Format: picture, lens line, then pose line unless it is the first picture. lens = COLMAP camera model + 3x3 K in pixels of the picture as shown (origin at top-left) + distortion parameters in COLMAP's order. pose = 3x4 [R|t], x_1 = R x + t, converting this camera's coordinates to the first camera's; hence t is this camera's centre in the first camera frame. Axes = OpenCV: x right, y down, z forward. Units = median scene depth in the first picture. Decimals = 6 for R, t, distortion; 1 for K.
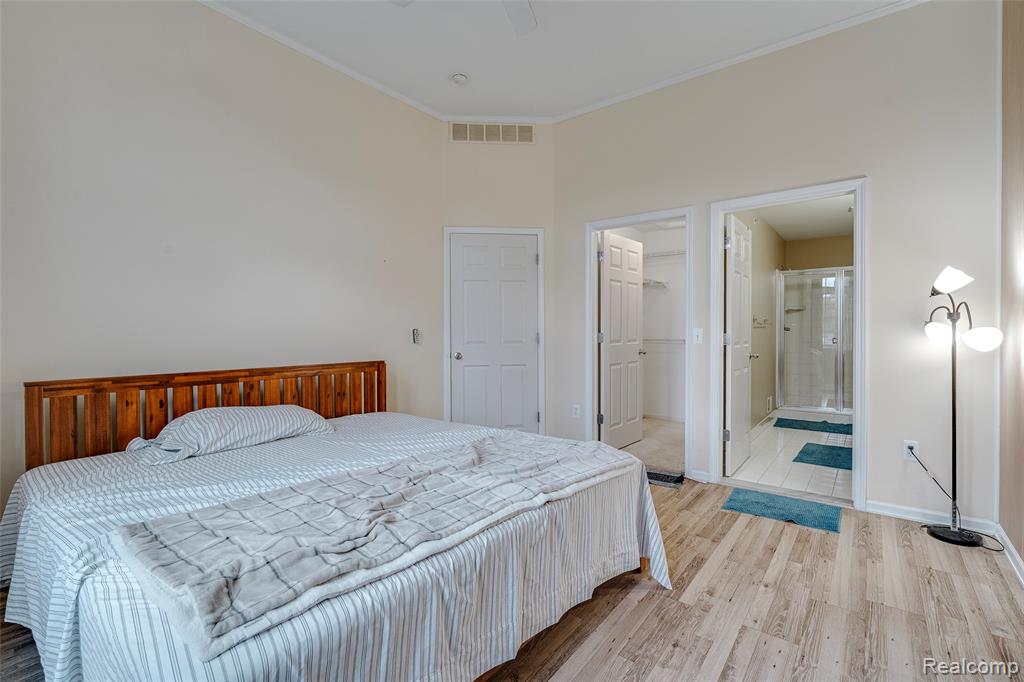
lens RADIAL K [[469.5, 0, 489.5], [0, 469.5, 335.6], [0, 0, 1]] dist [-0.001121, 0.000113]
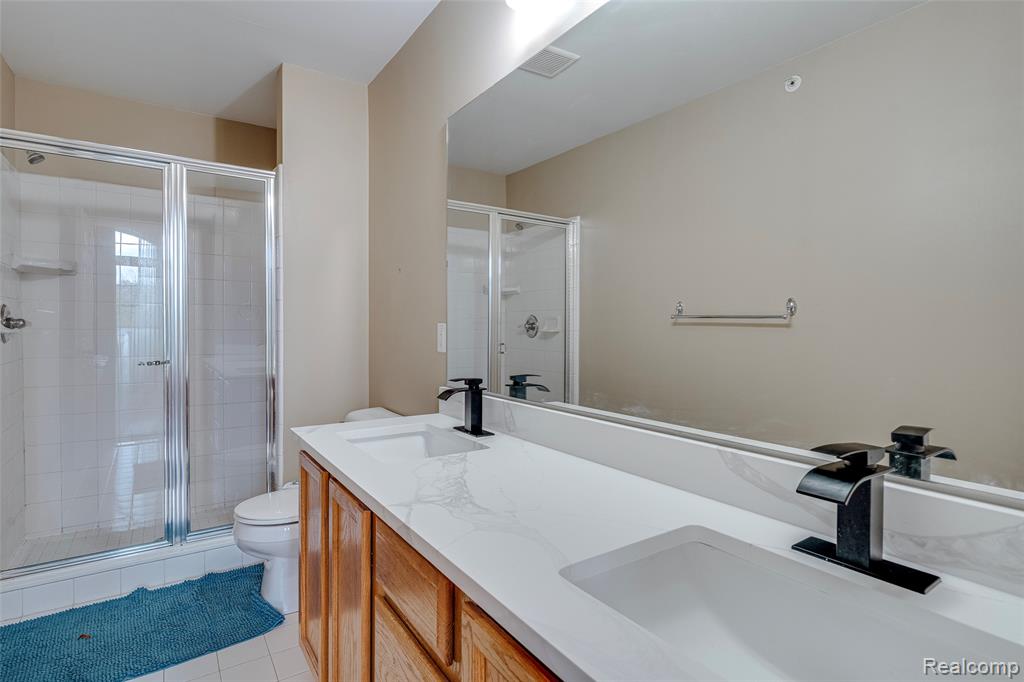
lens RADIAL K [[511.8, 0, 507.3], [0, 511.8, 333.6], [0, 0, 1]] dist [0.000194, 0.000429]
pose [[0.288685, -0.008285, 0.957388, 0.378550], [0.002299, 0.999966, 0.007960, -0.008219], [-0.957421, -0.000097, 0.288694, 0.551011]]
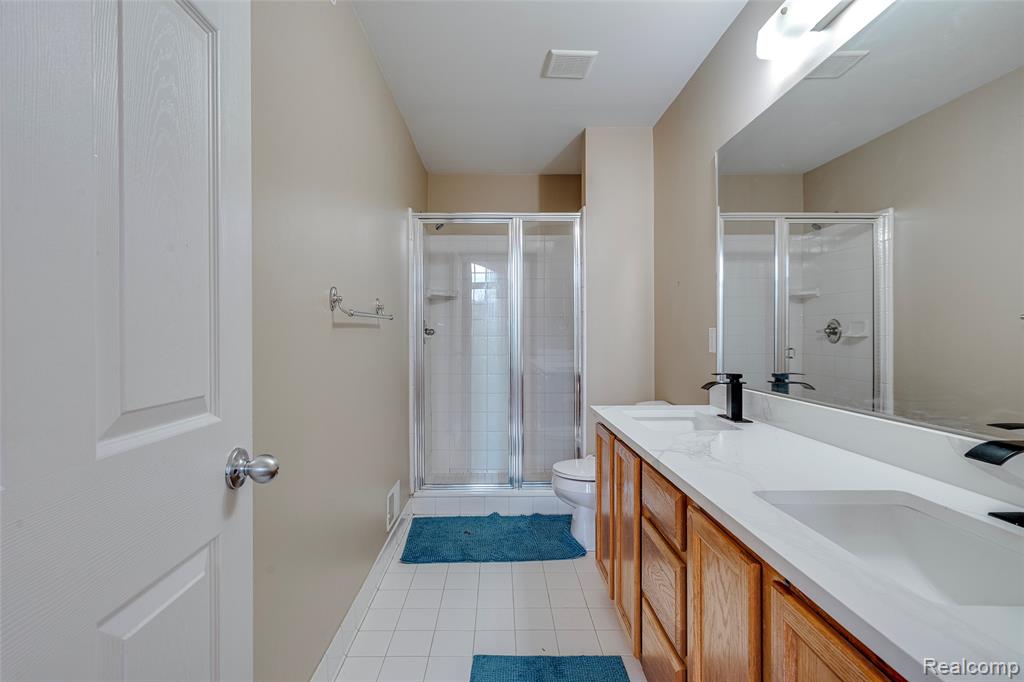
lens RADIAL K [[502.0, 0, 508.2], [0, 502.0, 339.6], [0, 0, 1]] dist [0.003929, 0.001031]
pose [[0.761107, -0.005315, 0.648605, 0.331103], [0.005847, 0.999982, 0.001333, -0.005365], [-0.648600, 0.002778, 0.761124, 0.507333]]
